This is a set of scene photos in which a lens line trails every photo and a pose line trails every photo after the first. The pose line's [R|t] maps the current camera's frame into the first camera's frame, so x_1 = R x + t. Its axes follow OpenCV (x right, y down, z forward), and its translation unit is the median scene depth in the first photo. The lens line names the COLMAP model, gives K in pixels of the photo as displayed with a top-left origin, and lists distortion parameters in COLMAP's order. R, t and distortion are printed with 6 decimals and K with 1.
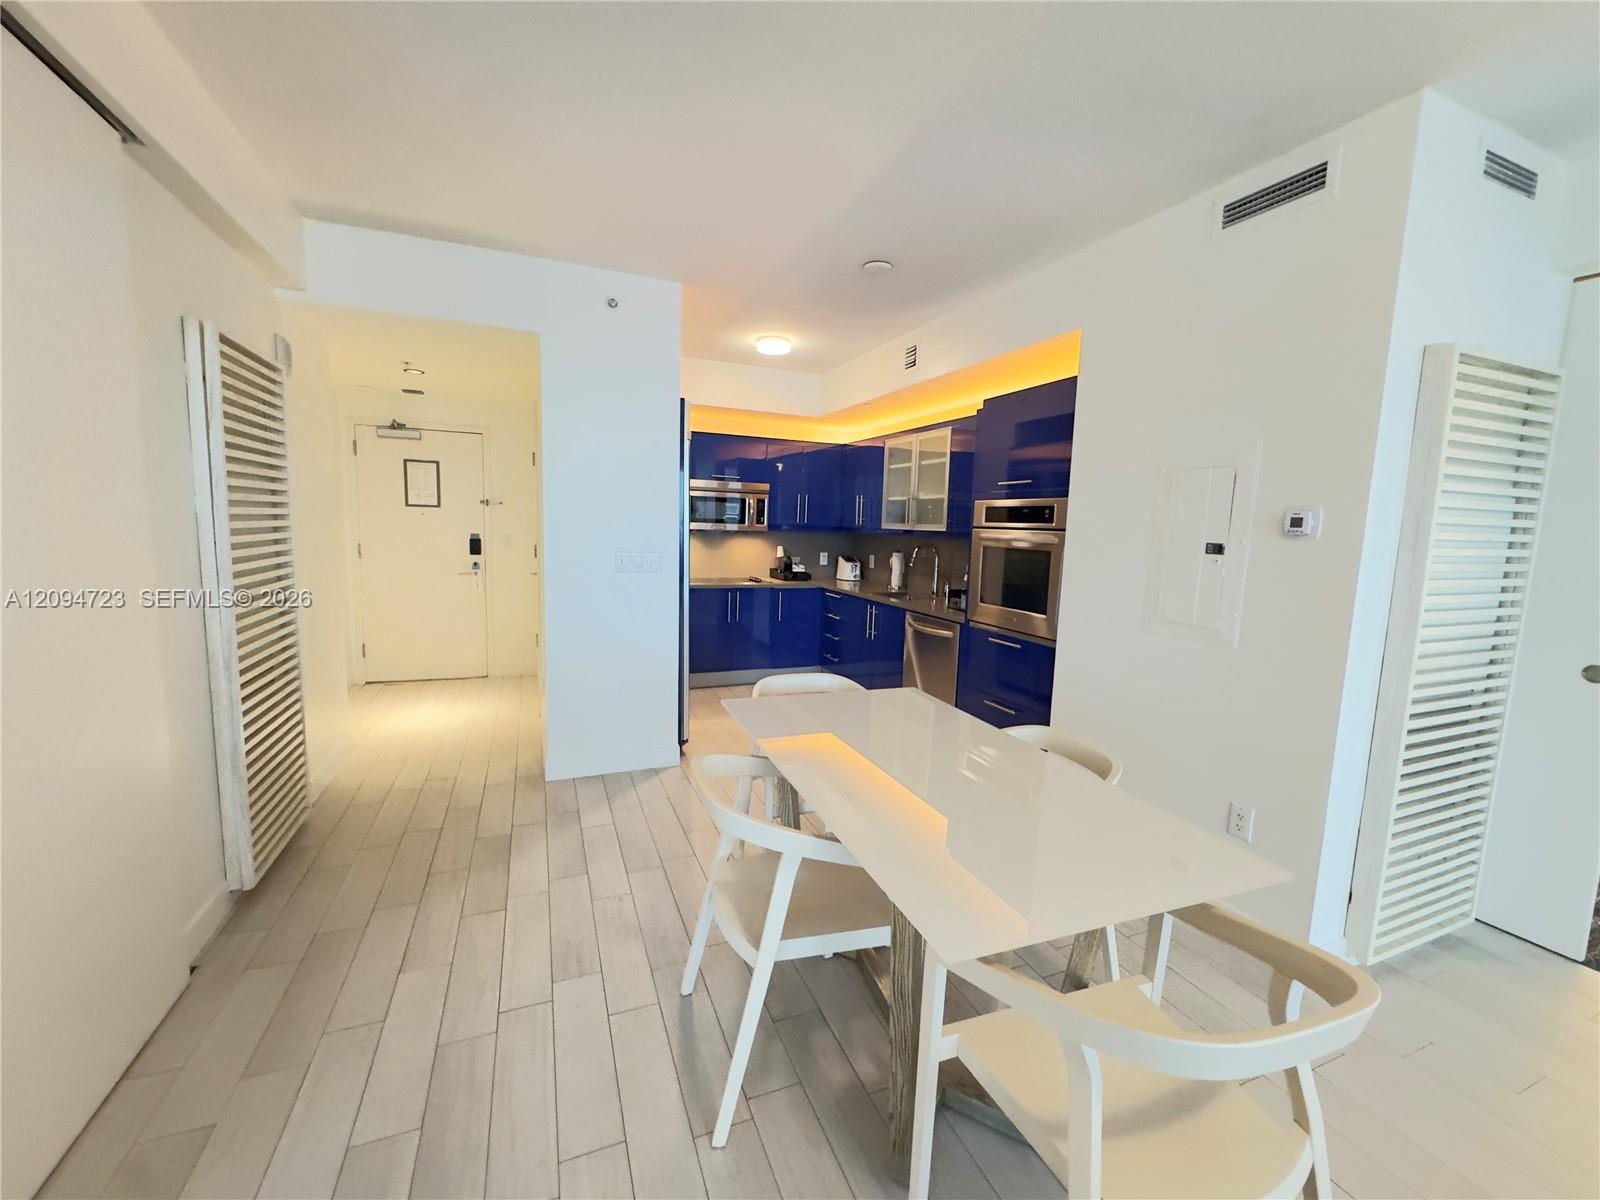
lens RADIAL K [[643.2, 0, 806.5], [0, 643.2, 597.6], [0, 0, 1]] dist [0.001260, -0.000051]
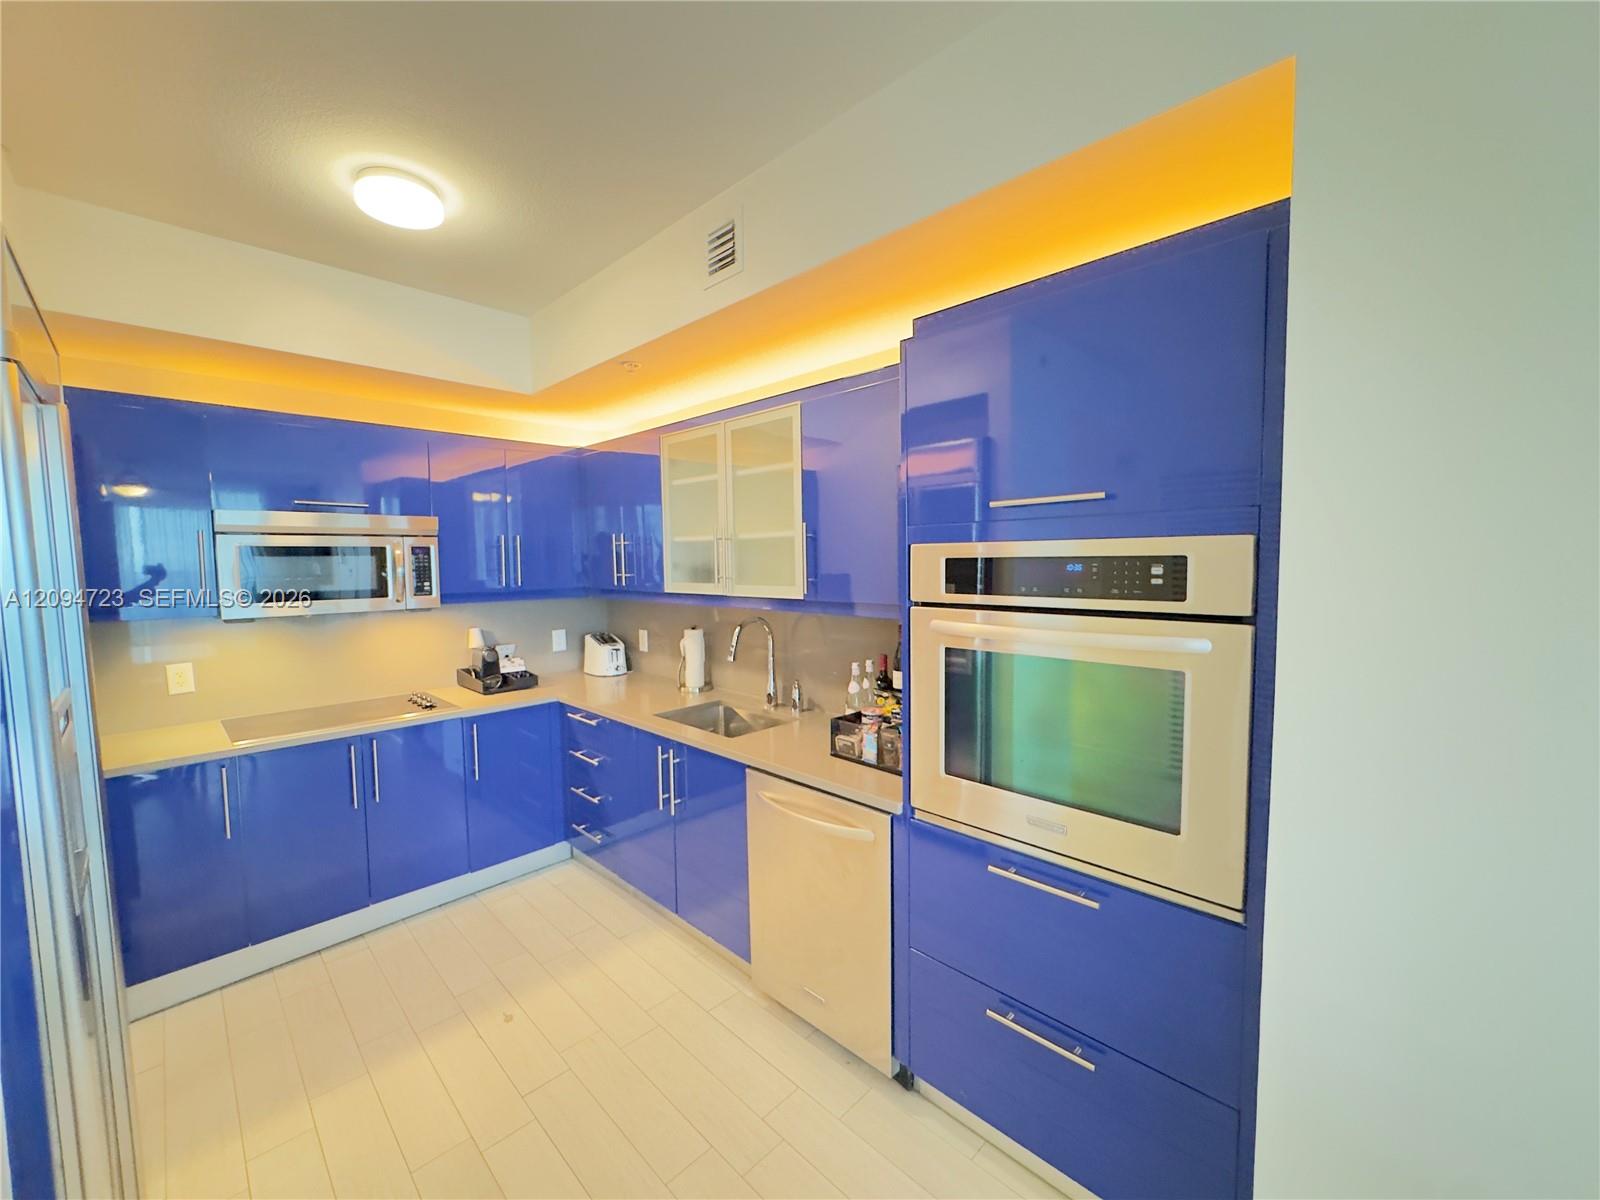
lens RADIAL K [[643.2, 0, 803.5], [0, 643.2, 598.2], [0, 0, 1]] dist [0.001260, -0.000051]
pose [[0.921970, -0.064559, 0.381843, 0.010257], [0.085428, 0.995622, -0.037936, -0.062373], [-0.377722, 0.067596, 0.923448, 0.410093]]
